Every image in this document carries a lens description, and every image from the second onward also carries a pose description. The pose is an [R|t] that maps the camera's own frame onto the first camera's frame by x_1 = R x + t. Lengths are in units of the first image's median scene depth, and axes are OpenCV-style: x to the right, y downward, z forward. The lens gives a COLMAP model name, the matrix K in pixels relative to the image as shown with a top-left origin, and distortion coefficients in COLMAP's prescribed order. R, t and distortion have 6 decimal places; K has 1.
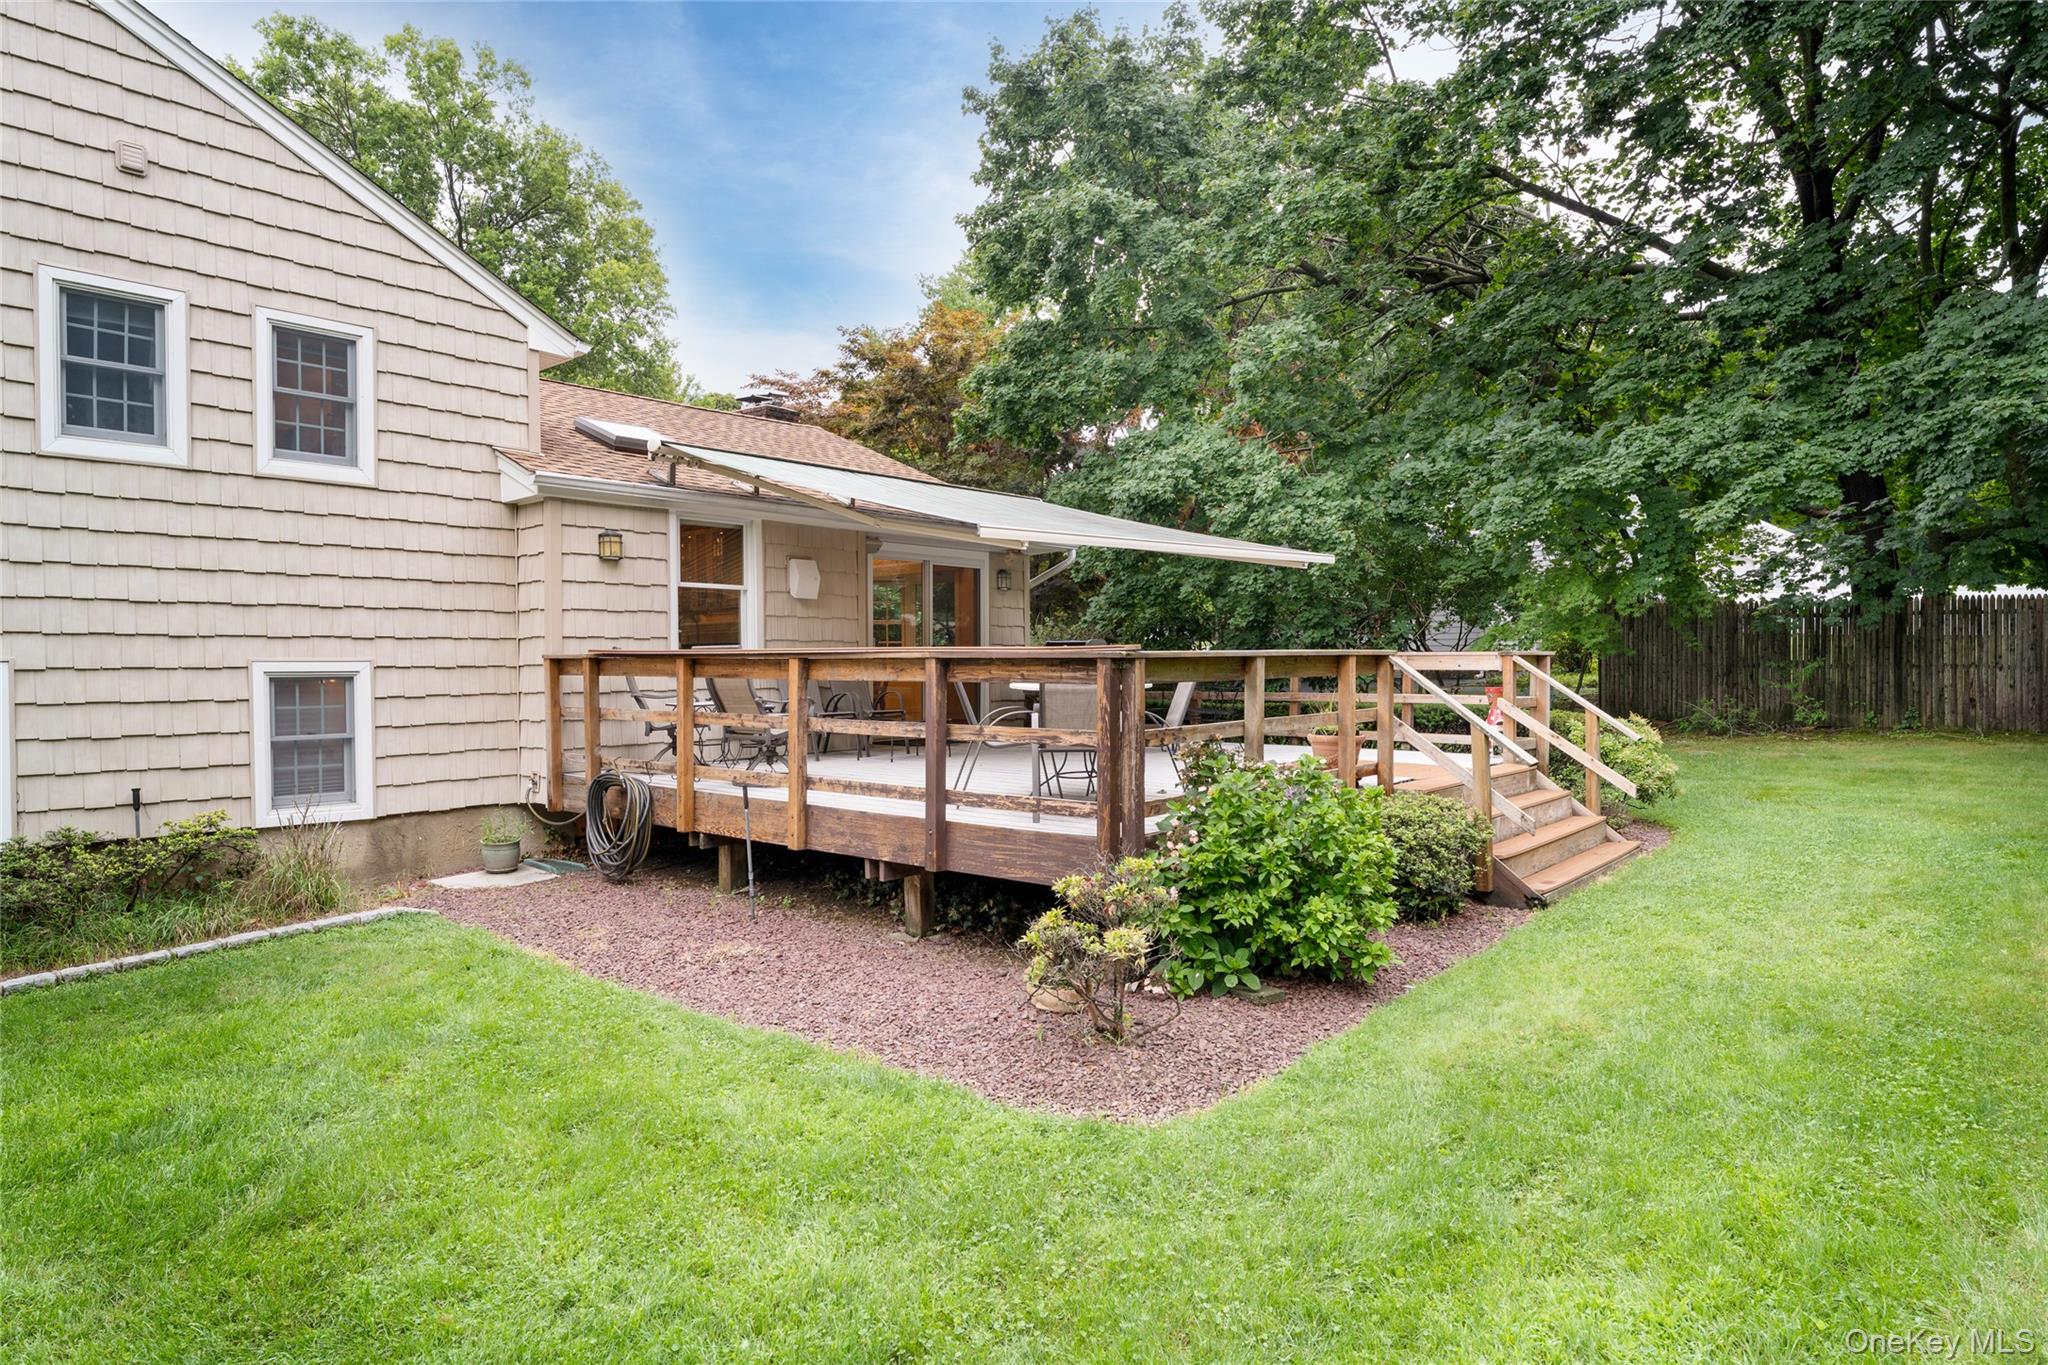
lens RADIAL K [[1213.9, 0, 1025.2], [0, 1213.9, 689.8], [0, 0, 1]] dist [-0.004890, -0.001564]
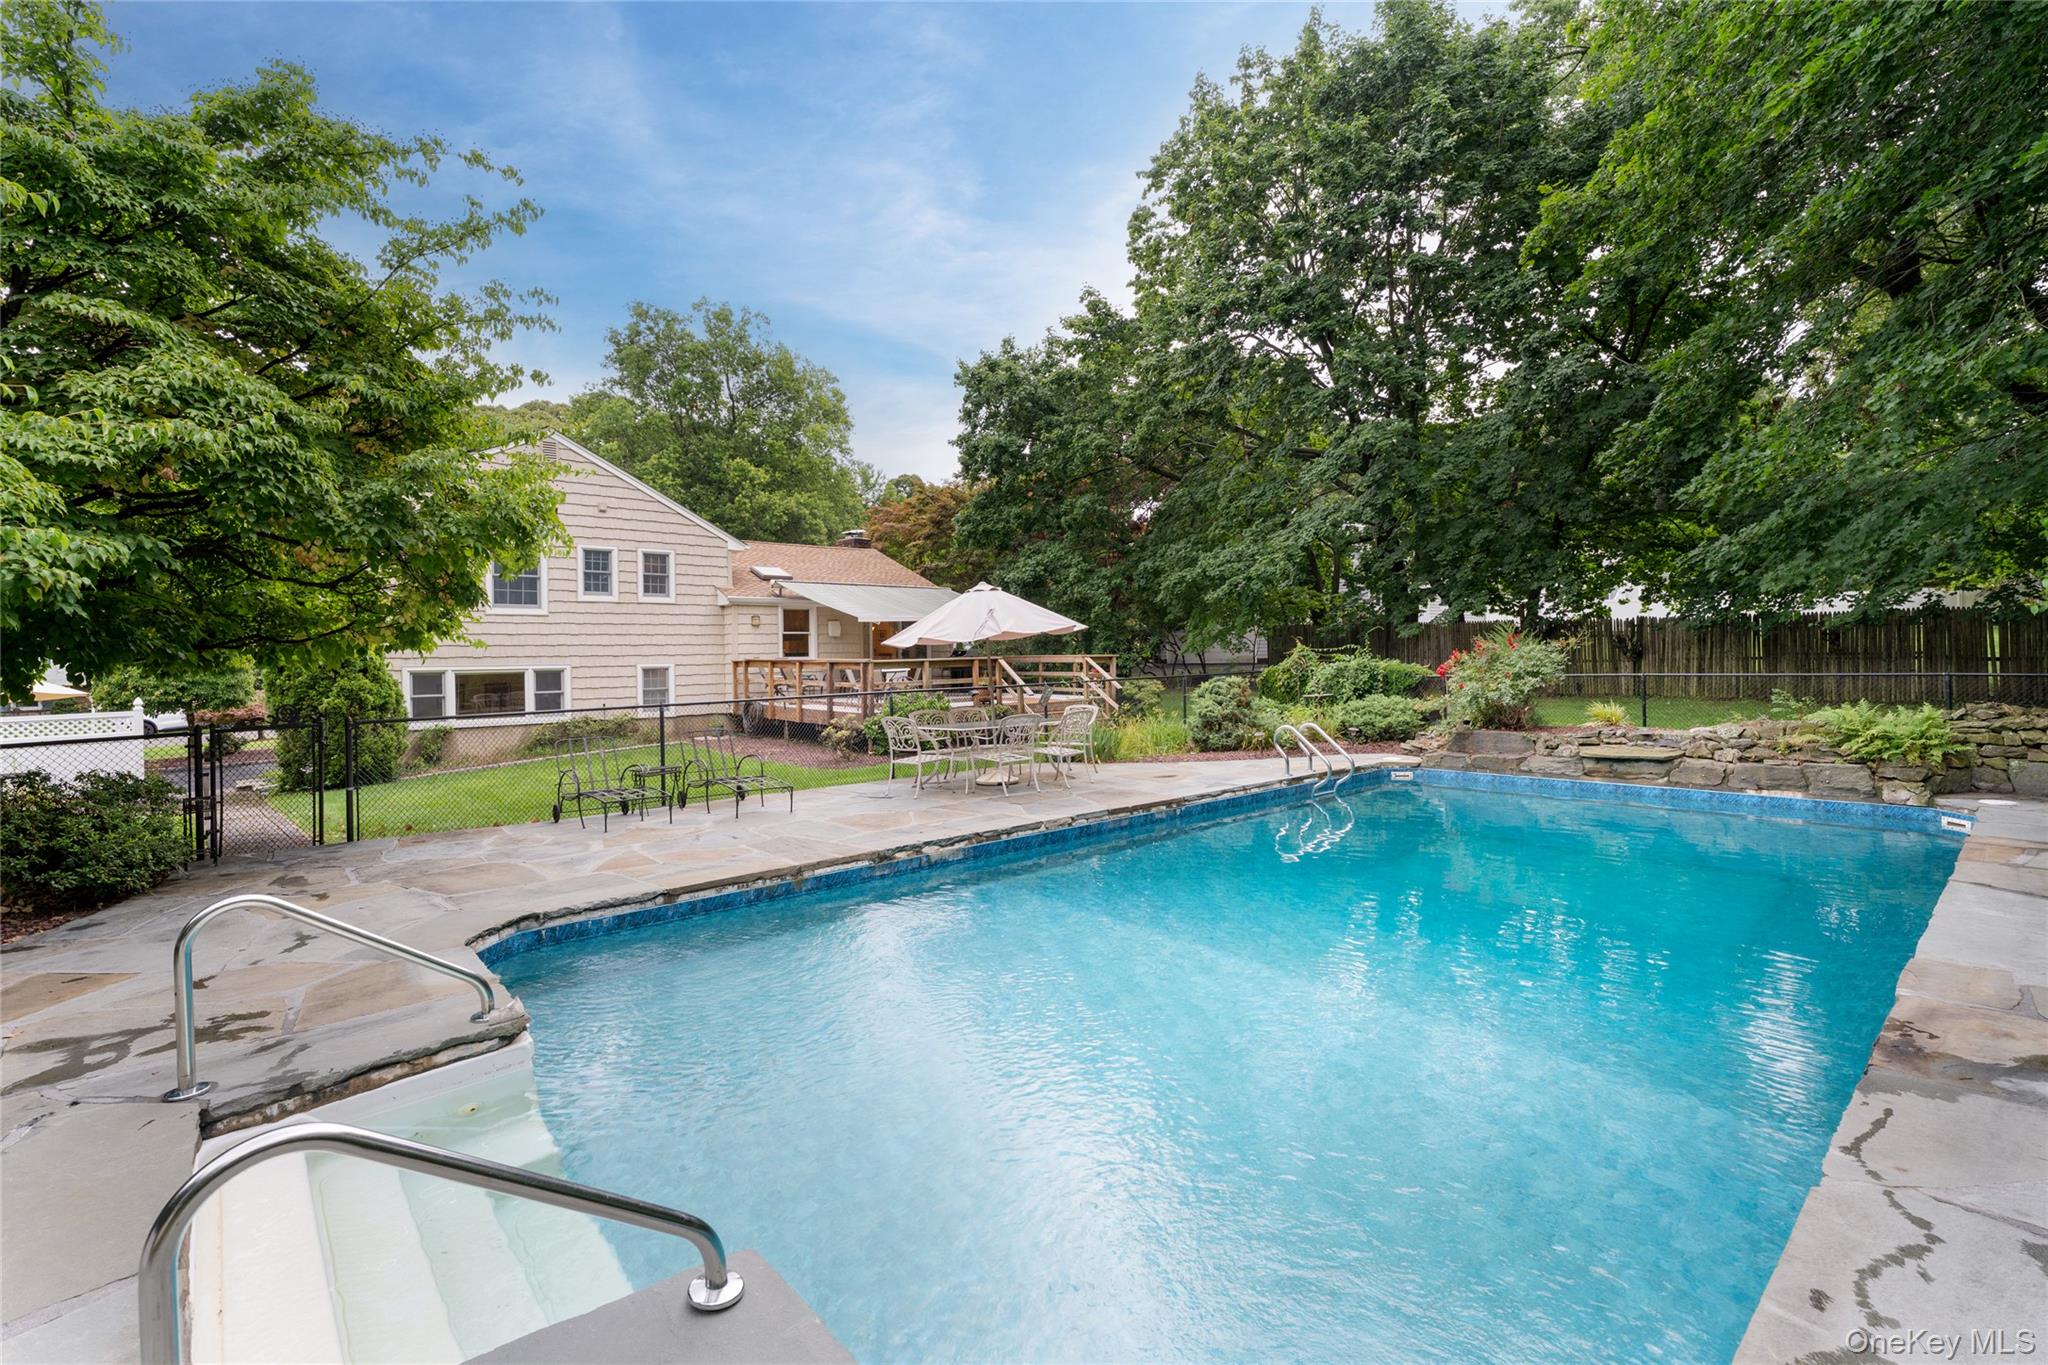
lens RADIAL K [[907.8, 0, 1021.7], [0, 907.8, 665.5], [0, 0, 1]] dist [-0.001276, -0.000962]
pose [[0.989269, -0.006066, -0.145978, 0.542433], [0.005085, 0.999962, -0.007093, 0.002070], [0.146015, 0.006275, 0.989262, -0.929636]]
